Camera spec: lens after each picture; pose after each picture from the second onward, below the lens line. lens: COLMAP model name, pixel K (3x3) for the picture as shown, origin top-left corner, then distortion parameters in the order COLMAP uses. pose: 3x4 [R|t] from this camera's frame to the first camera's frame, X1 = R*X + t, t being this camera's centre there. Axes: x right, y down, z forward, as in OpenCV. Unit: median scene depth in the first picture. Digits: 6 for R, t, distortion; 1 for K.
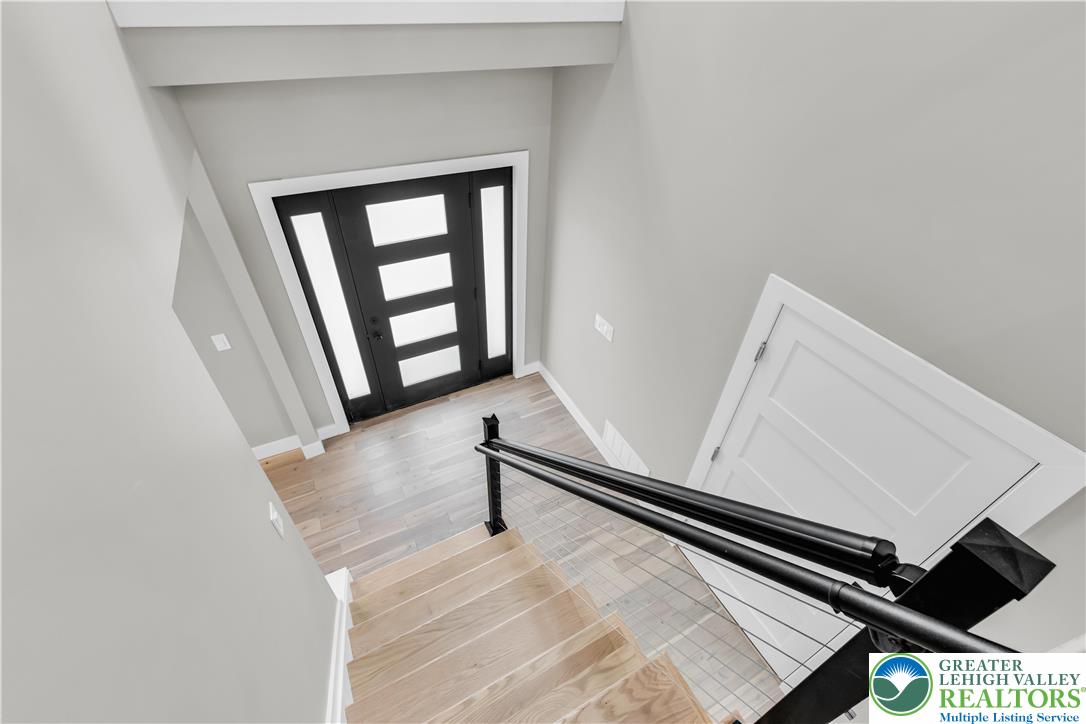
lens RADIAL K [[469.4, 0, 535.6], [0, 469.4, 361.9], [0, 0, 1]] dist [0.001070, 0.000000]
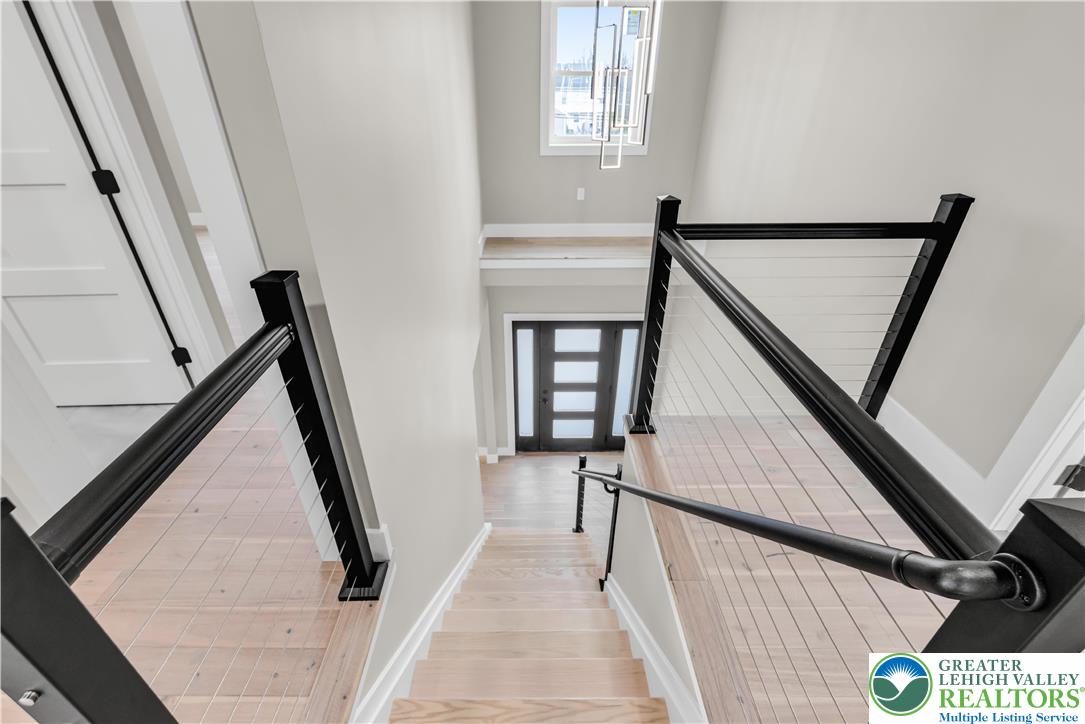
lens RADIAL K [[469.0, 0, 540.2], [0, 469.0, 364.4], [0, 0, 1]] dist [0.001070, 0.000000]
pose [[0.900005, 0.196428, -0.389110, 0.259080], [-0.266652, 0.954287, -0.135027, 0.046858], [0.344800, 0.225282, 0.911241, -0.529163]]
